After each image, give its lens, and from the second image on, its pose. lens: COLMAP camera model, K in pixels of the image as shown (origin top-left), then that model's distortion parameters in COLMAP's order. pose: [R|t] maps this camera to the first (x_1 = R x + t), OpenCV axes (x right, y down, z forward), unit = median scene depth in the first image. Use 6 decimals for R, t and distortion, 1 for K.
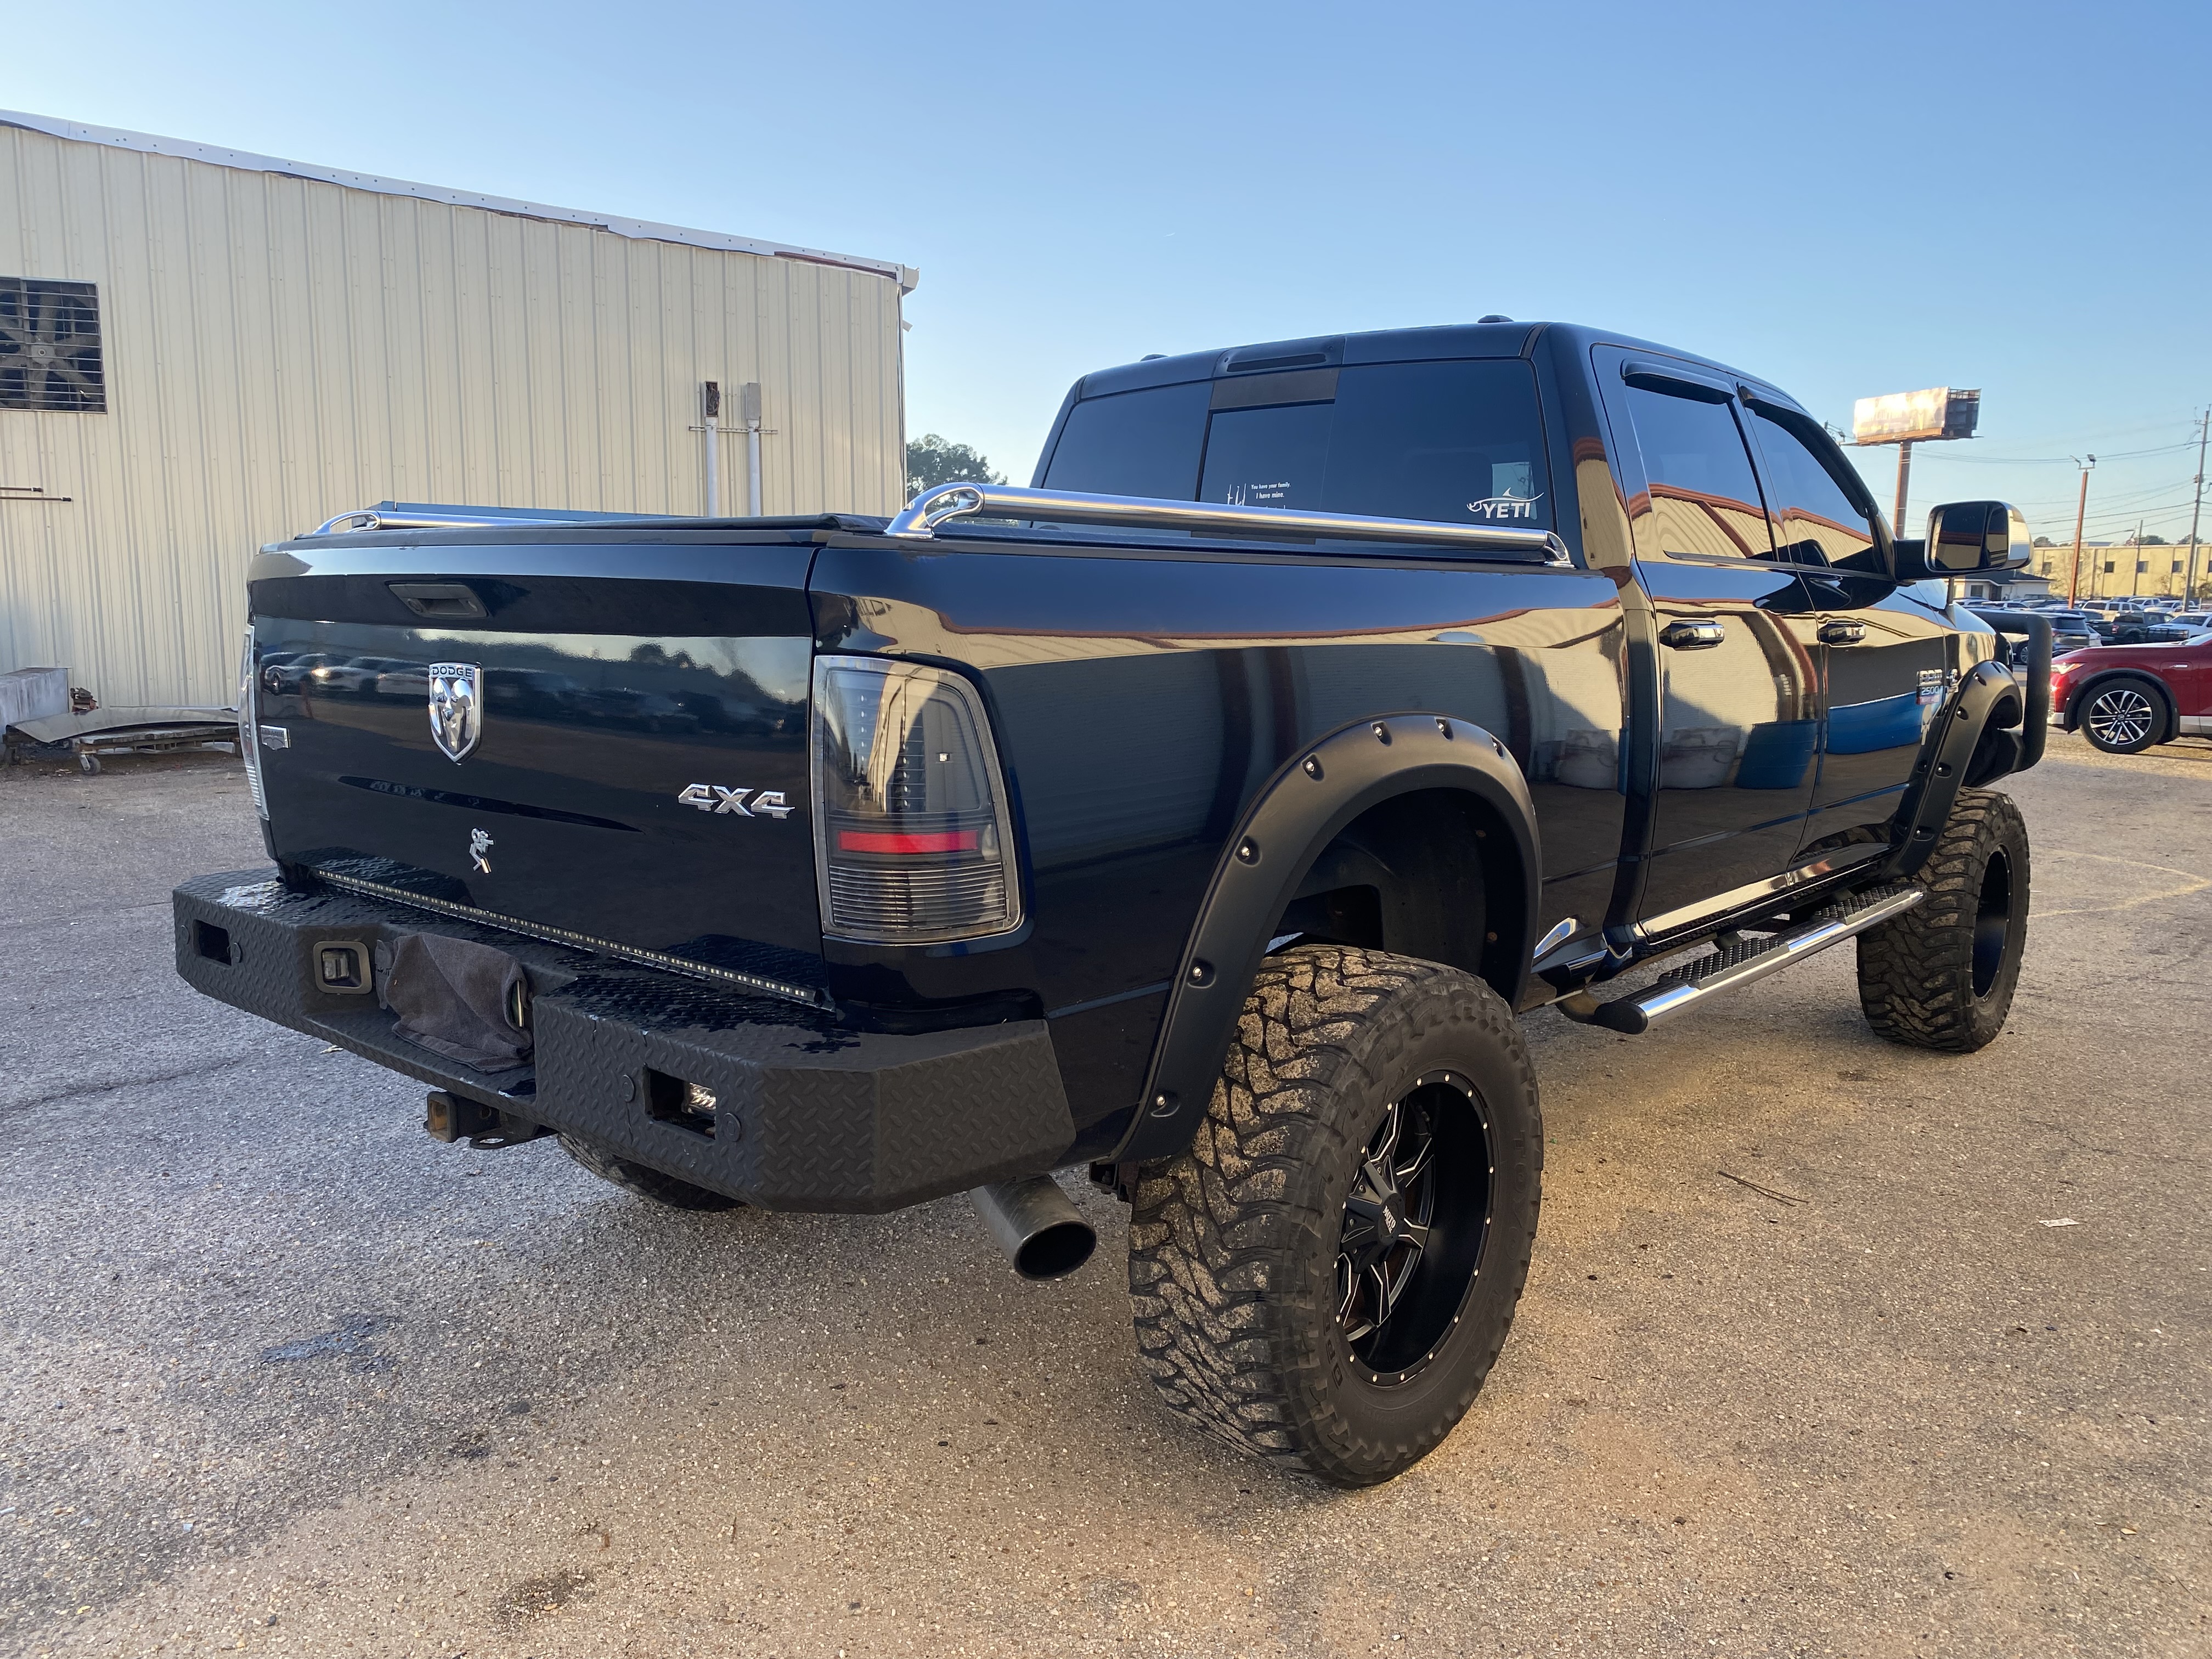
lens RADIAL K [[1699.5, 0, 1106.6], [0, 1699.5, 828.7], [0, 0, 1]] dist [0.025357, -0.021672]
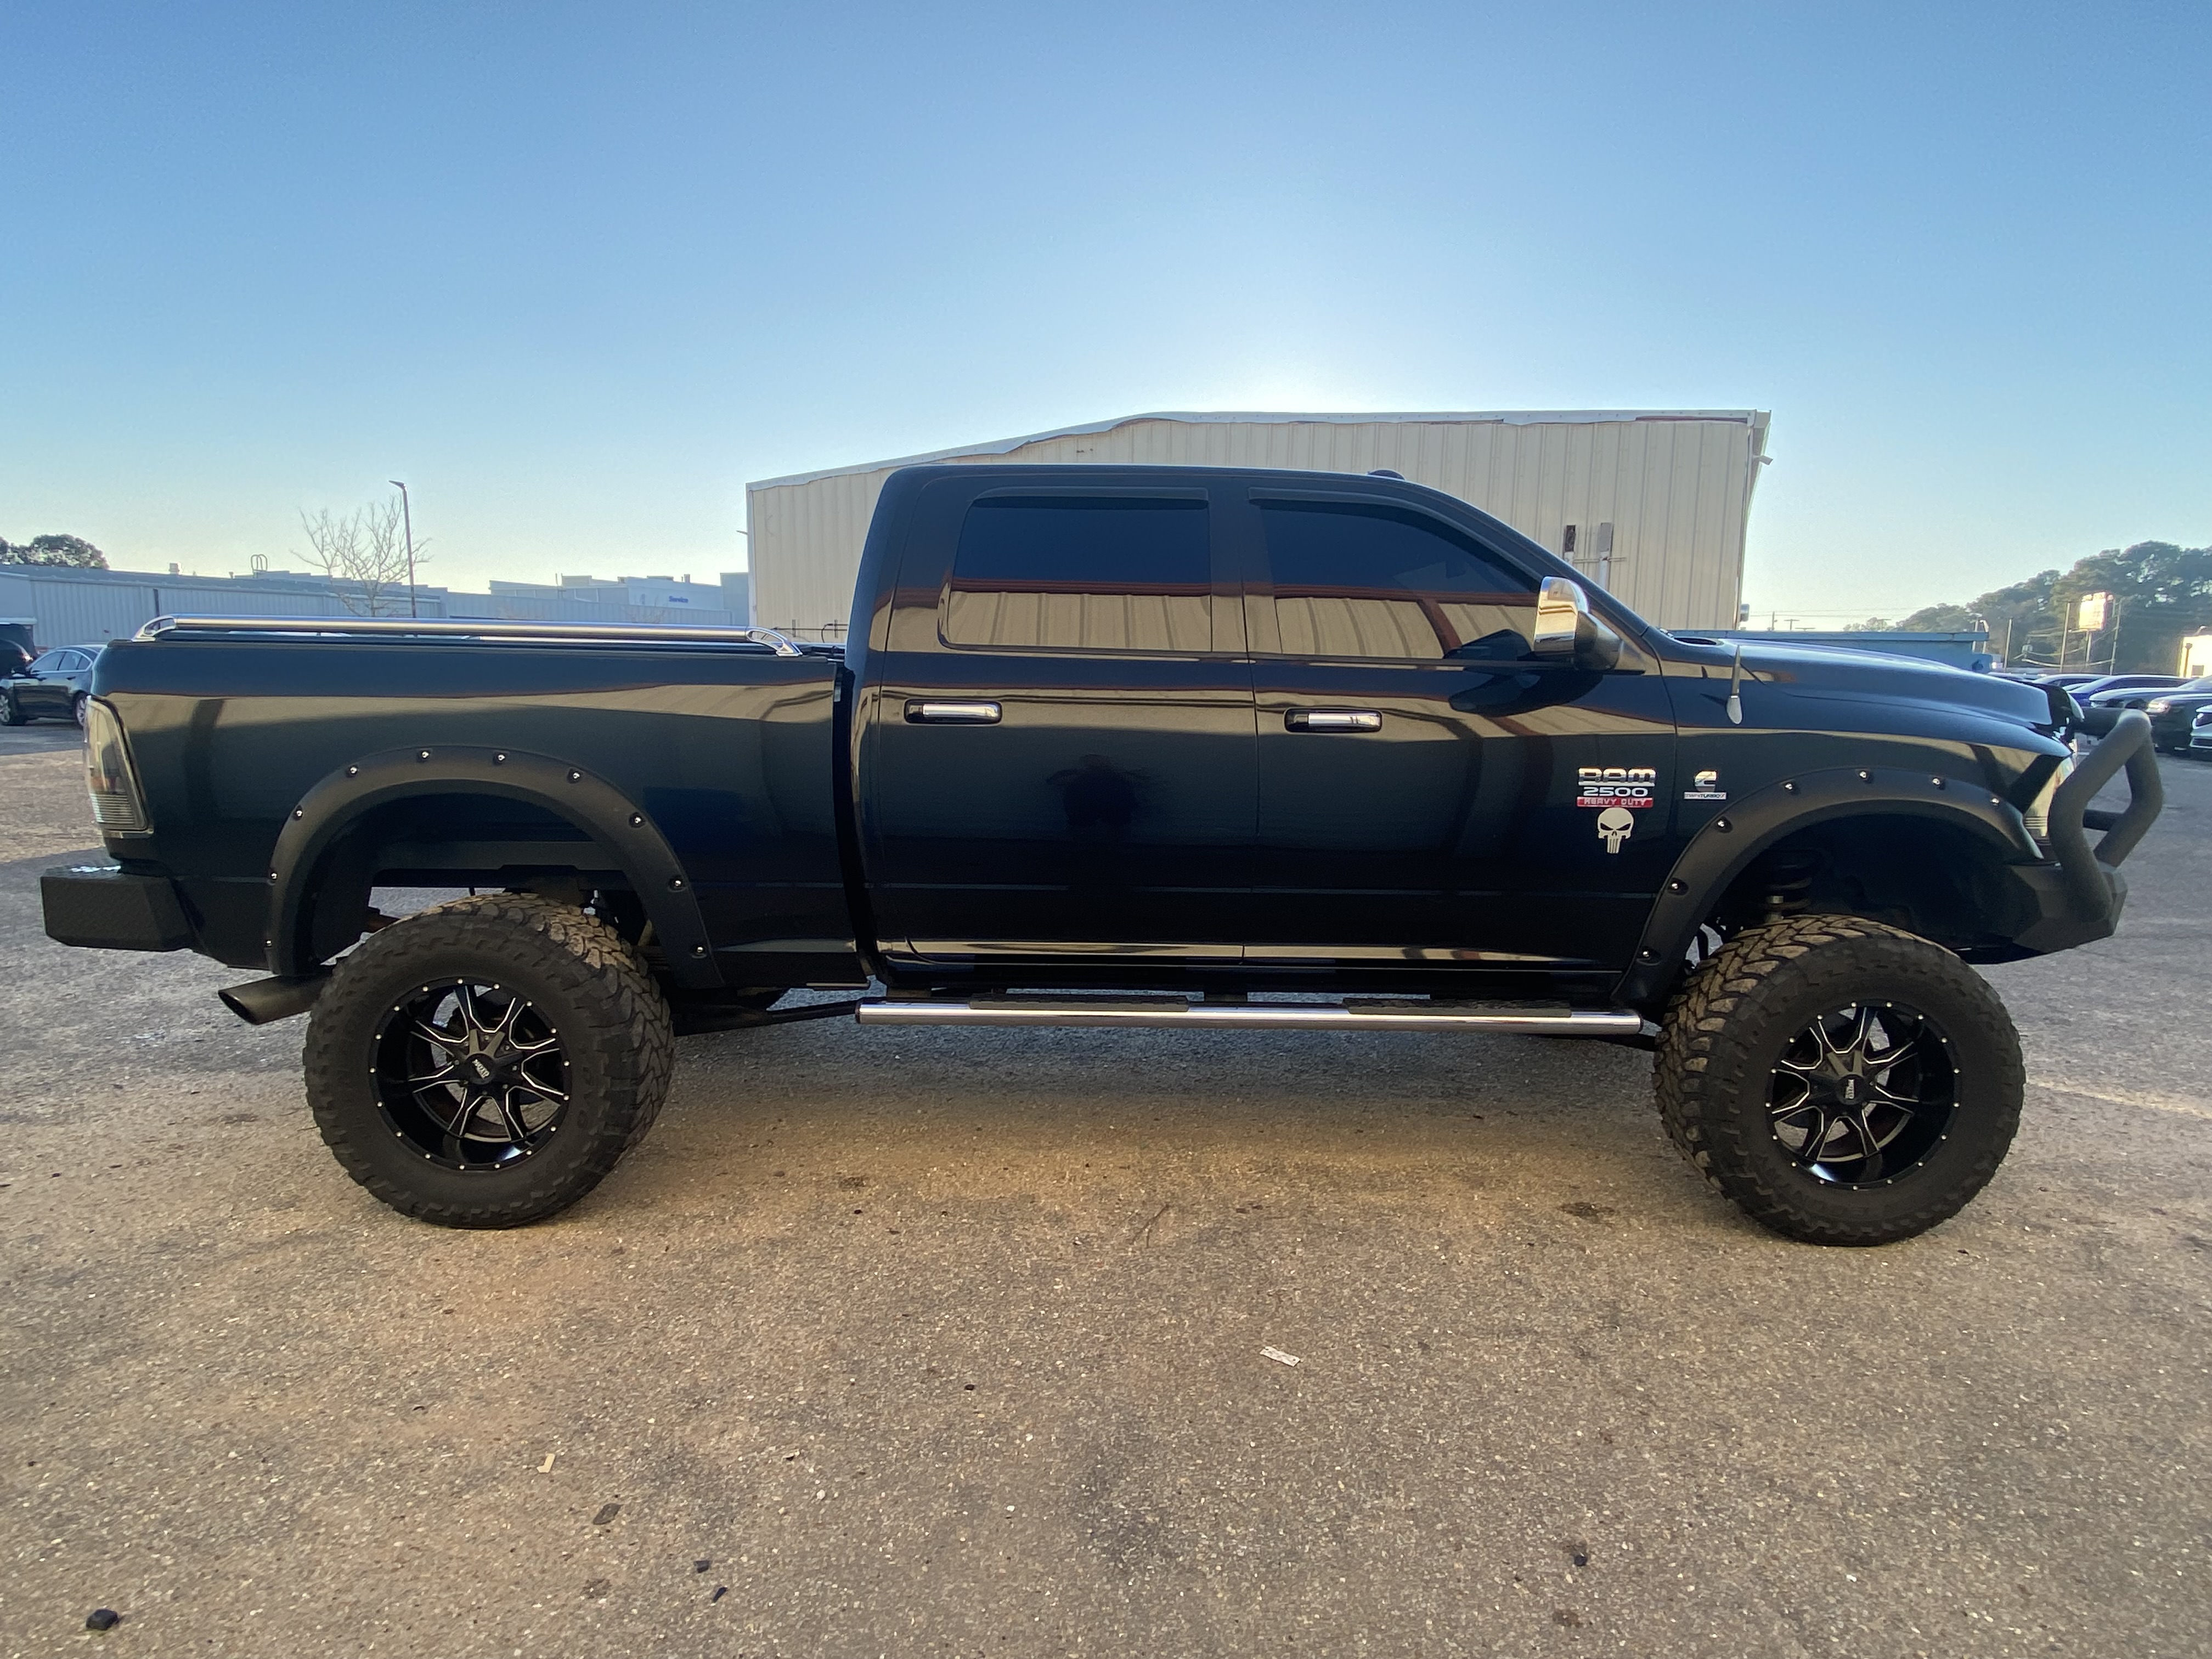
lens RADIAL K [[1187.6, 0, 1127.1], [0, 1187.6, 846.2], [0, 0, 1]] dist [0.013798, -0.003579]
pose [[0.673319, 0.122313, -0.729165, 0.774404], [-0.122777, 0.991025, 0.052865, -0.060833], [0.729087, 0.053930, 0.682293, 0.386664]]
